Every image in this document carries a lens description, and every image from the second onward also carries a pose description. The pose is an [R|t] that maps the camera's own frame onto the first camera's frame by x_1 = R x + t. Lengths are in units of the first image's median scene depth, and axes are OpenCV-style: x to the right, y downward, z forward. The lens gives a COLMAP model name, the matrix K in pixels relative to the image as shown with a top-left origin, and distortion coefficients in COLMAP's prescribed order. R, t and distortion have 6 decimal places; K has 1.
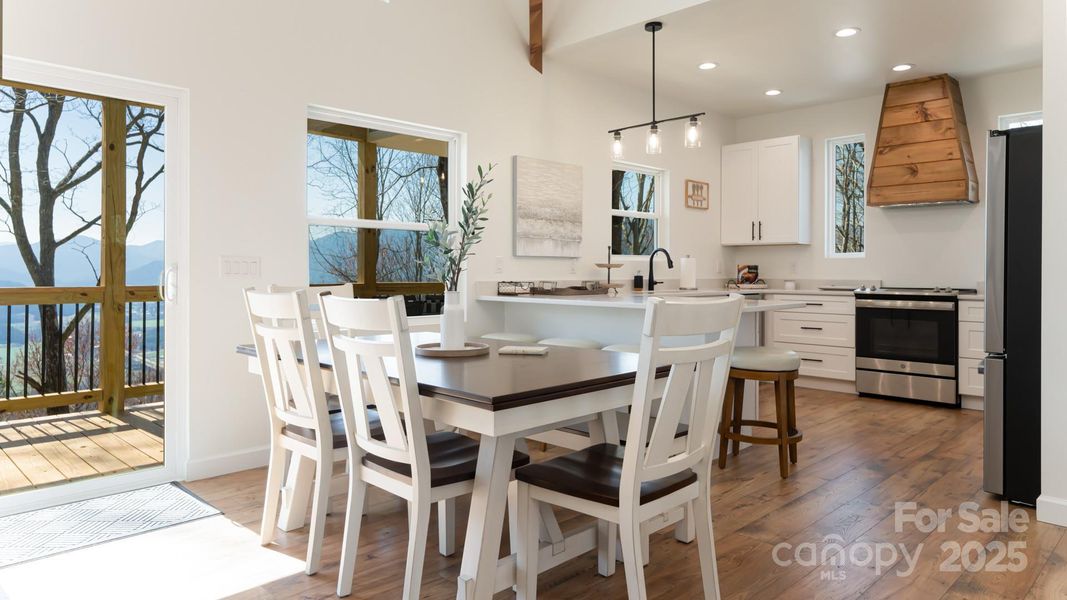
lens RADIAL K [[668.8, 0, 523.8], [0, 668.8, 269.2], [0, 0, 1]] dist [0.002354, 0.004989]
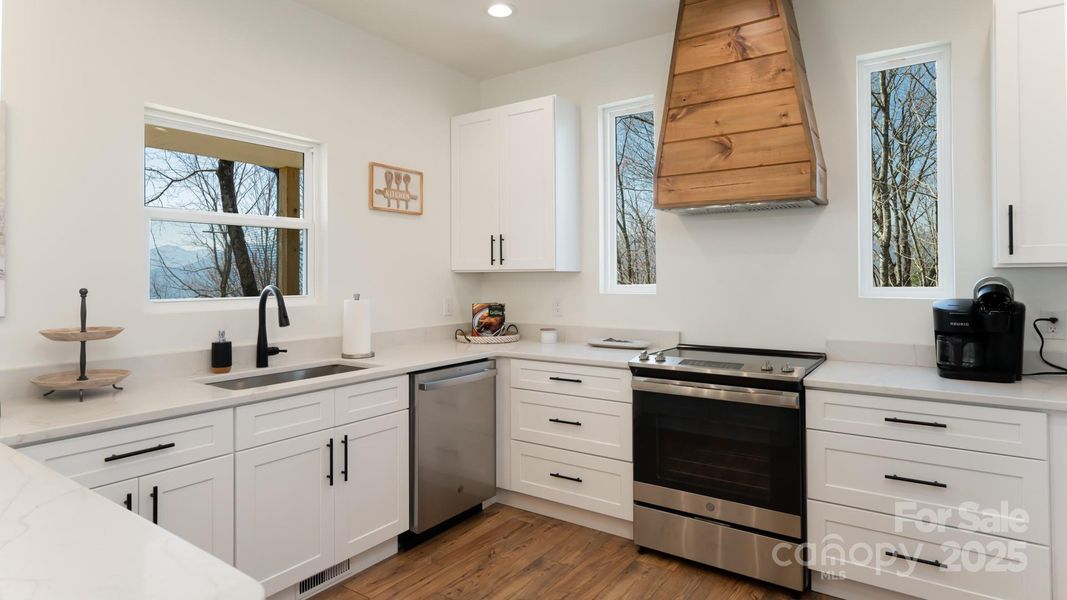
lens RADIAL K [[575.8, 0, 533.7], [0, 575.8, 273.4], [0, 0, 1]] dist [-0.002367, 0.001549]
pose [[0.979850, -0.007313, 0.199602, 0.324405], [0.008403, 0.999954, -0.004615, -0.038823], [-0.199559, 0.006199, 0.979866, 0.554232]]
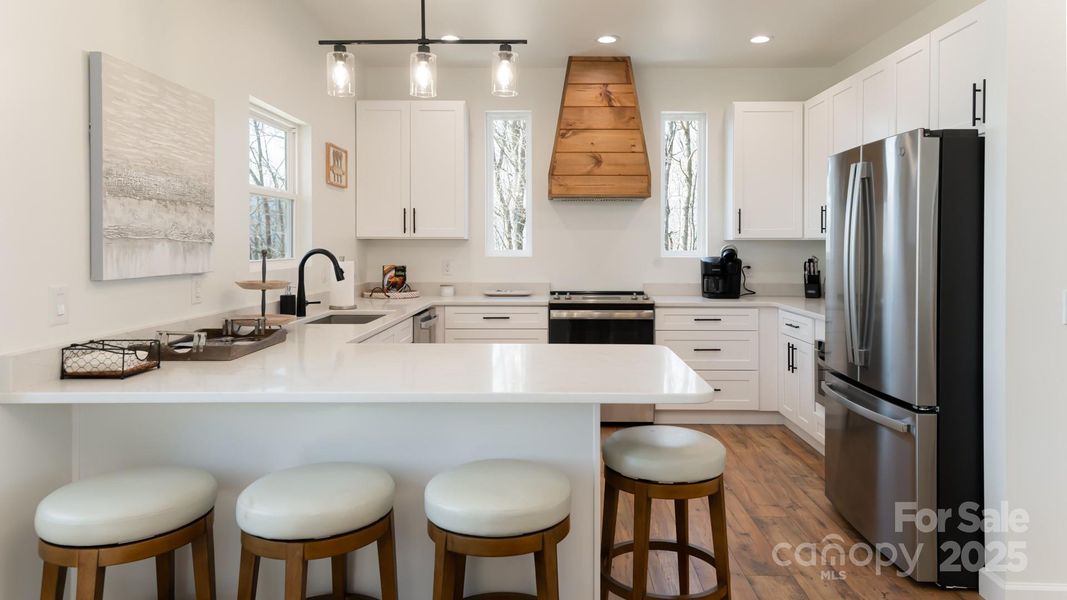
lens RADIAL K [[695.6, 0, 554.6], [0, 695.6, 250.5], [0, 0, 1]] dist [0.026813, 0.001139]
pose [[0.697327, -0.009064, 0.716696, -0.116844], [0.000694, 0.999928, 0.011971, -0.039289], [-0.716753, -0.007851, 0.697283, 0.400132]]
